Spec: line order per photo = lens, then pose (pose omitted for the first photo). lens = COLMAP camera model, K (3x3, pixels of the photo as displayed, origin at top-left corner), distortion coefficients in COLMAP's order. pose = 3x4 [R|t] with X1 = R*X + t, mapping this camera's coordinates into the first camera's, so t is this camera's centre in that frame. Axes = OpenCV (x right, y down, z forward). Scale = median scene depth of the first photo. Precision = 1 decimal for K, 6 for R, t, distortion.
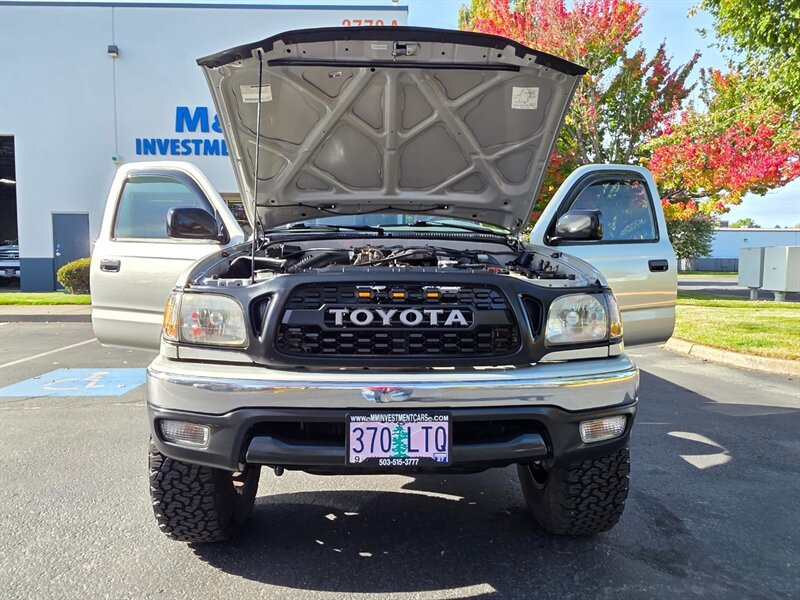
lens RADIAL K [[530.7, 0, 400.2], [0, 530.7, 302.3], [0, 0, 1]] dist [0.000318, 0.000634]
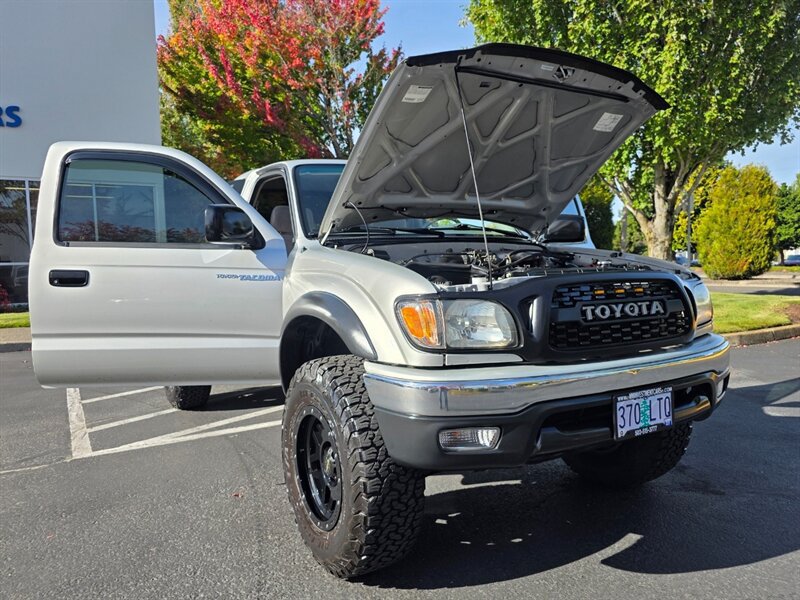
lens RADIAL K [[585.5, 0, 403.0], [0, 585.5, 306.4], [0, 0, 1]] dist [0.054387, -0.070868]
pose [[0.879295, -0.057865, 0.472750, -1.044670], [0.058286, 0.998205, 0.013771, -0.026050], [-0.472698, 0.015446, 0.881089, 0.082572]]
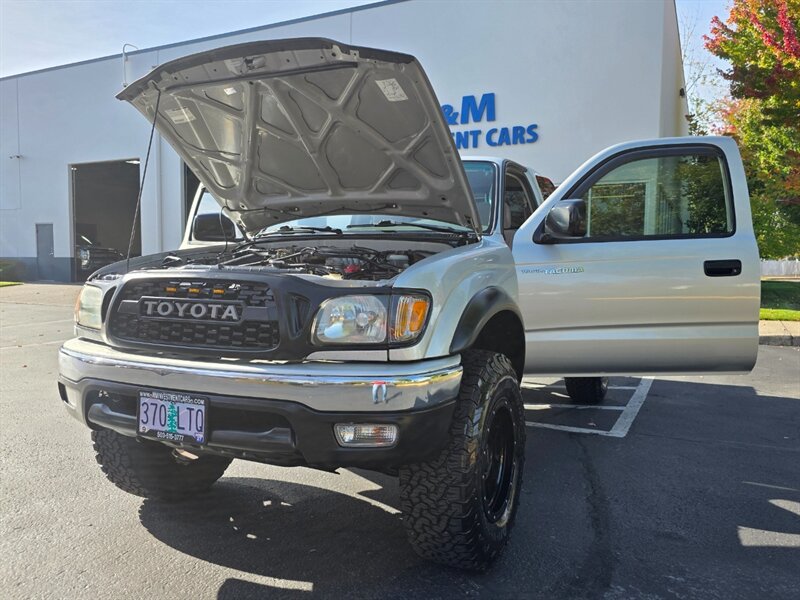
lens RADIAL K [[607.7, 0, 405.6], [0, 607.7, 304.7], [0, 0, 1]] dist [0.068172, -0.089971]
pose [[0.890391, 0.033601, -0.453955, 0.989525], [-0.037711, 0.999289, 0.000000, -0.000316], [0.453632, 0.017119, 0.891025, 0.049357]]
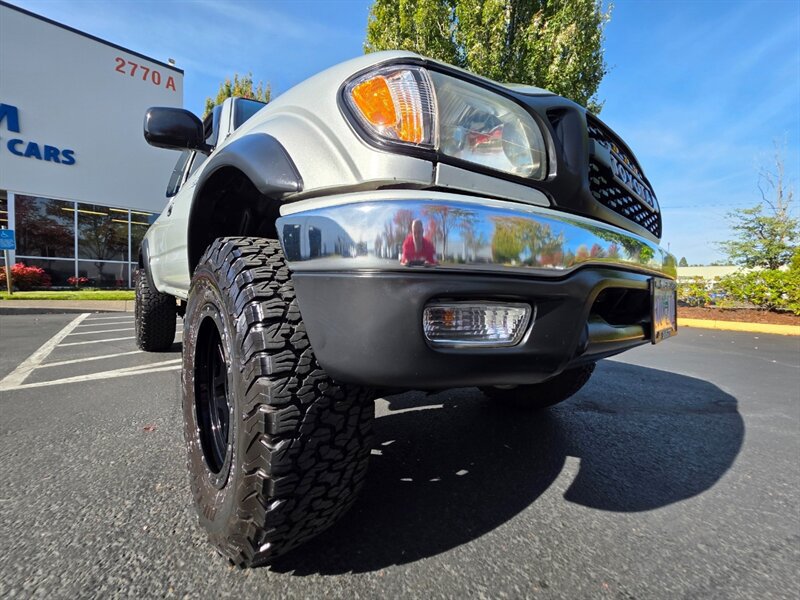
lens RADIAL K [[316.7, 0, 397.5], [0, 316.7, 296.9], [0, 0, 1]] dist [0.000859, -0.000148]
pose [[0.776001, -0.001969, 0.630729, -0.670737], [0.022073, 0.999467, -0.024037, 0.230723], [-0.630346, 0.032574, 0.775631, 0.829481]]
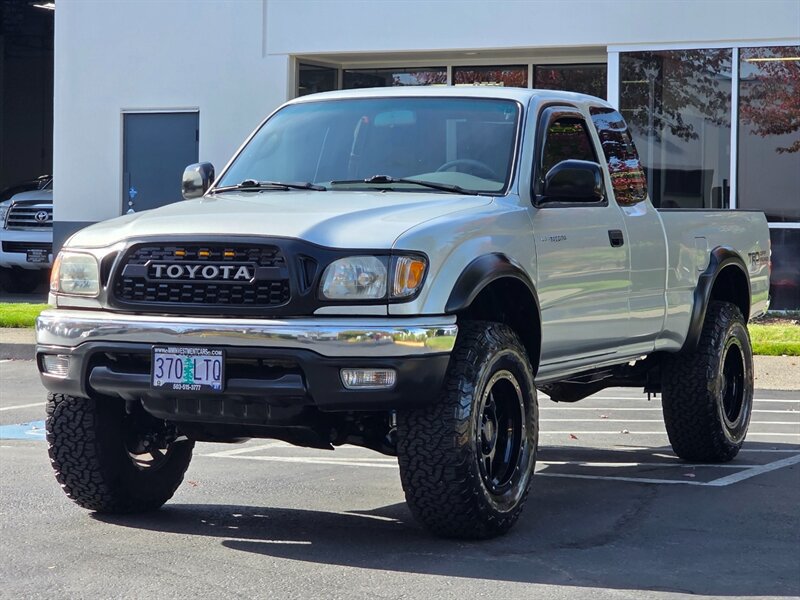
lens RADIAL K [[2067.5, 0, 431.0], [0, 2067.5, 301.7], [0, 0, 1]] dist [-0.744932, 12.254320]
pose [[0.895831, 0.020077, -0.443941, 2.508225], [-0.040403, 0.998521, -0.036373, 0.241880], [0.442554, 0.050520, 0.895318, -2.901177]]
